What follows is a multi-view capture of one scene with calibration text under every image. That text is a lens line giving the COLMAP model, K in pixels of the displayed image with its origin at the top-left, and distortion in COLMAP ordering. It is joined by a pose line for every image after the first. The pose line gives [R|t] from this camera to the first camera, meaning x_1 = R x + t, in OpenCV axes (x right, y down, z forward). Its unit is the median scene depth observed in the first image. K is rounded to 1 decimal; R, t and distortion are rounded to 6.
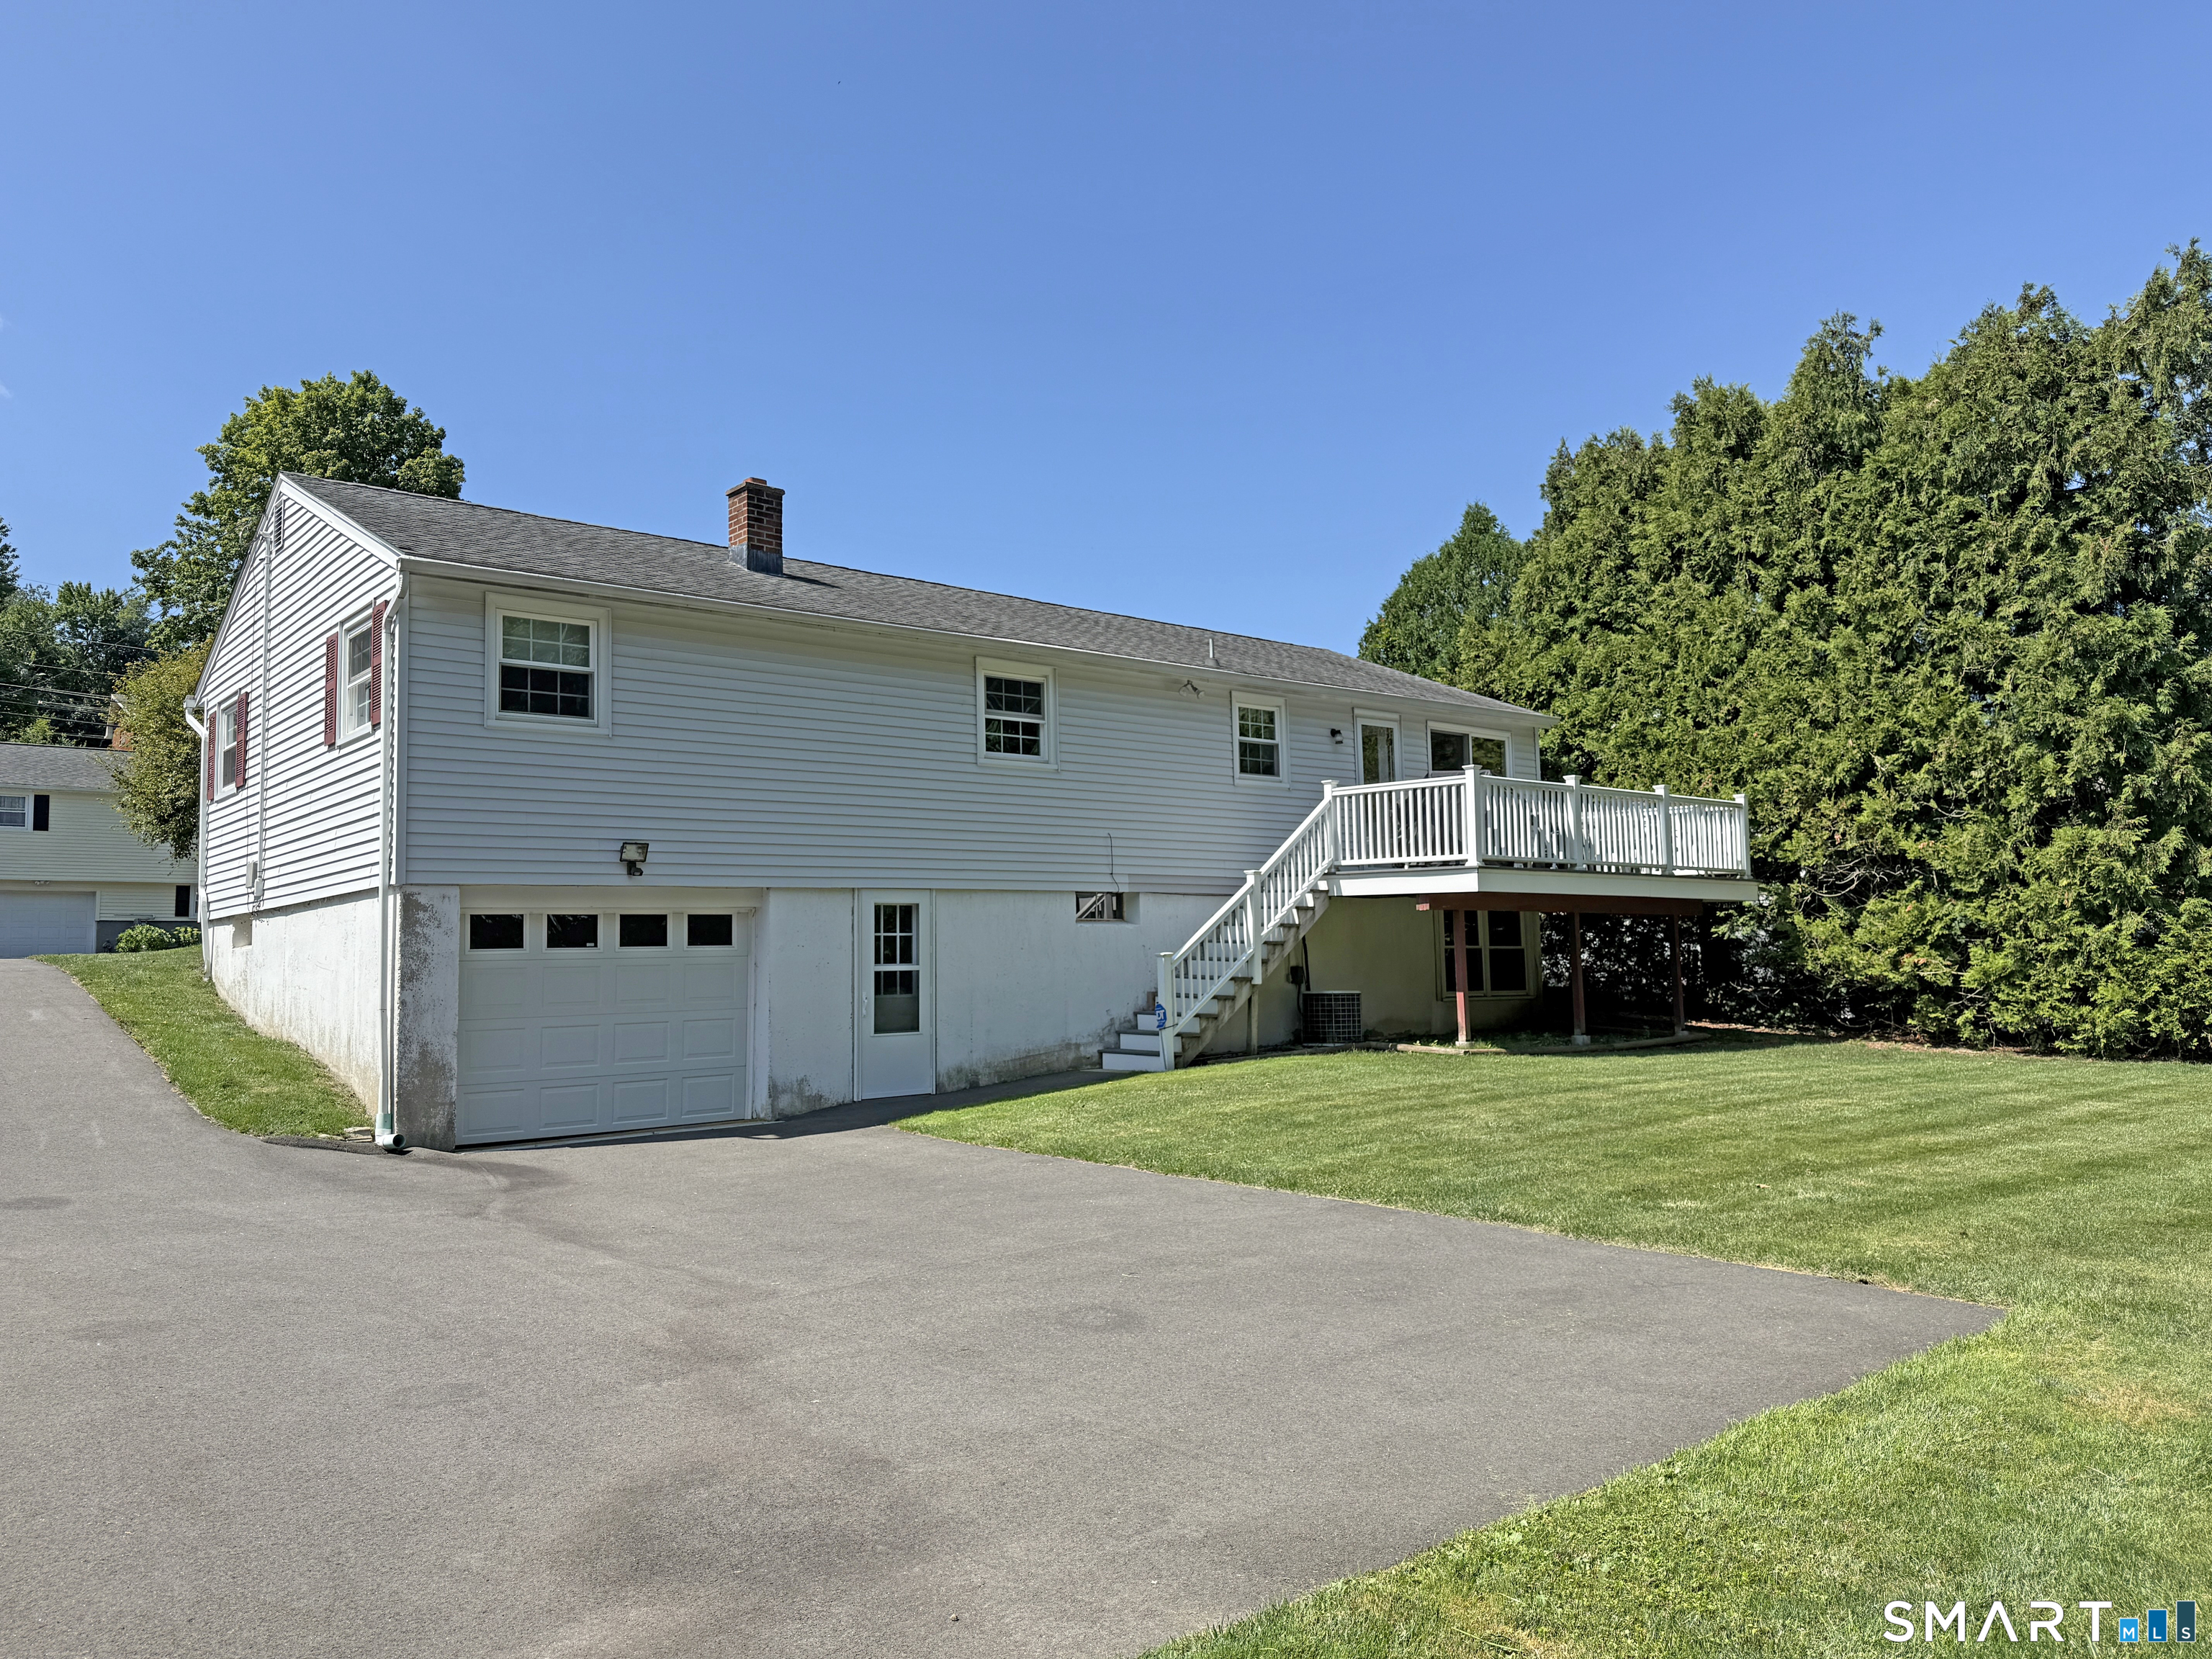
lens RADIAL K [[1554.7, 0, 1106.0], [0, 1554.7, 829.5], [0, 0, 1]] dist [0.042442, -0.000626]
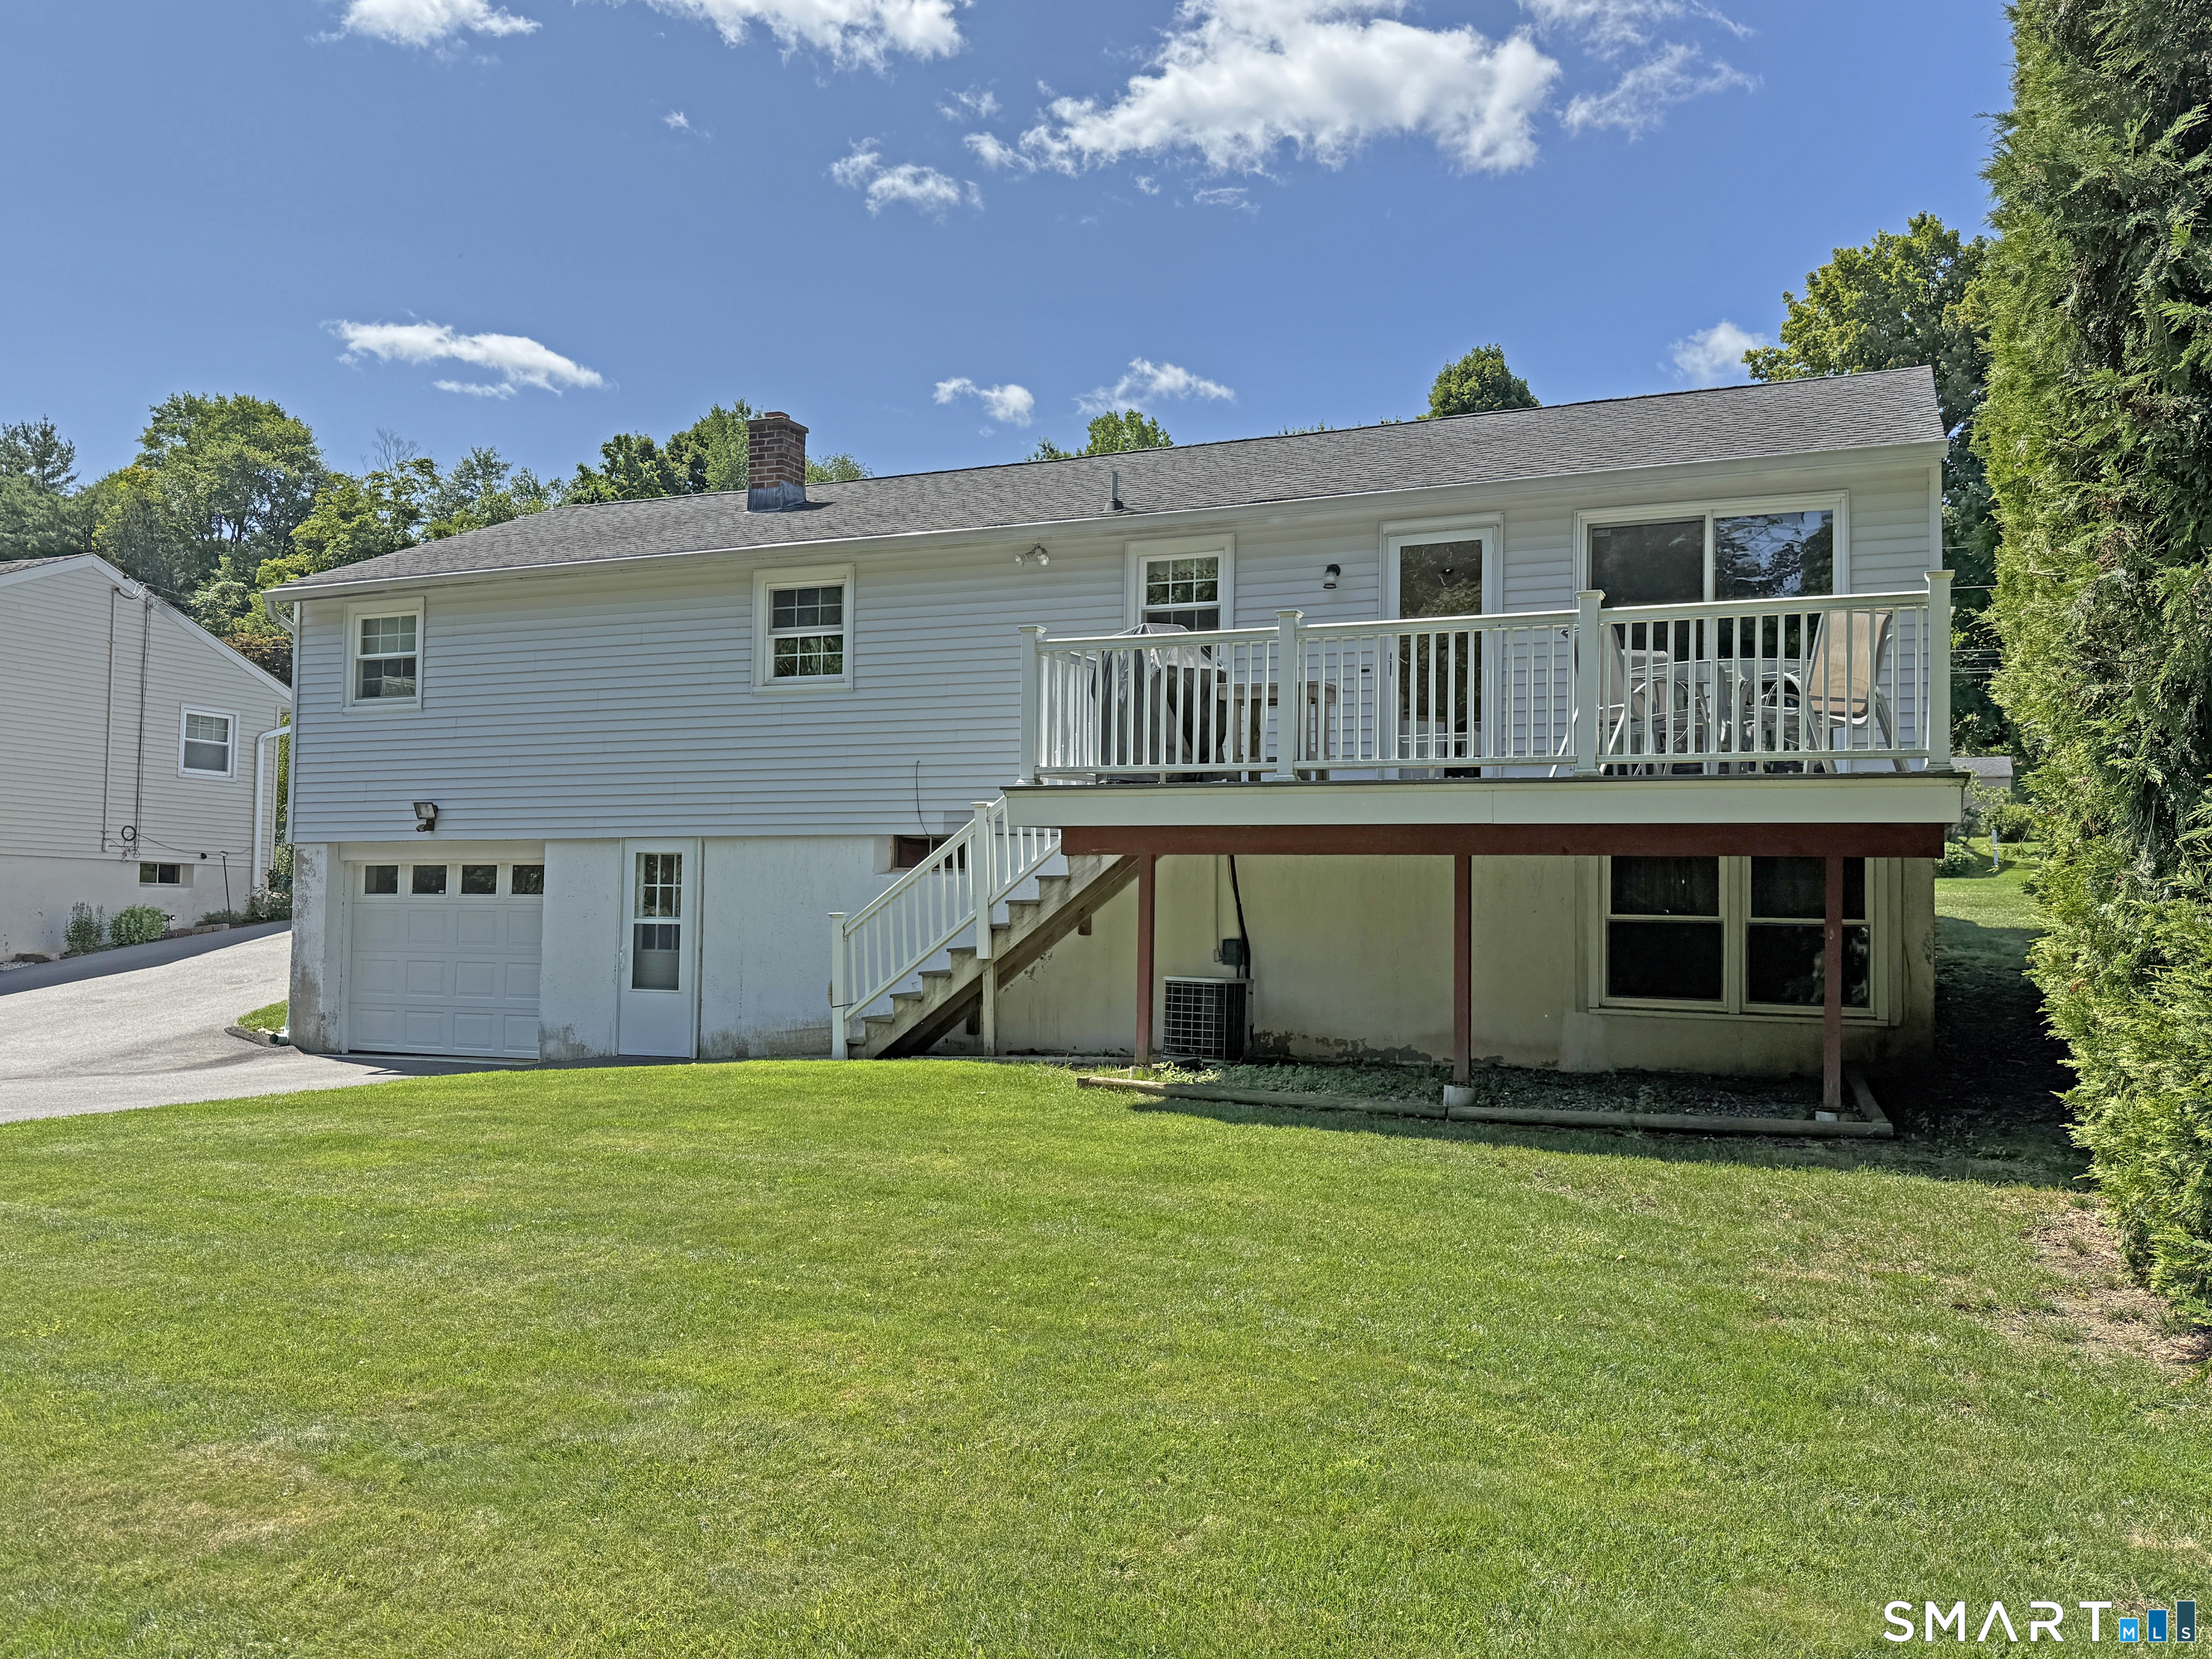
lens RADIAL K [[1729.6, 0, 1106.0], [0, 1729.6, 829.5], [0, 0, 1]] dist [0.004214, 0.001590]
pose [[0.473772, -0.022675, -0.880355, 0.893674], [0.052141, 0.998637, 0.002338, 0.044124], [0.879102, -0.047010, 0.474309, 0.724709]]
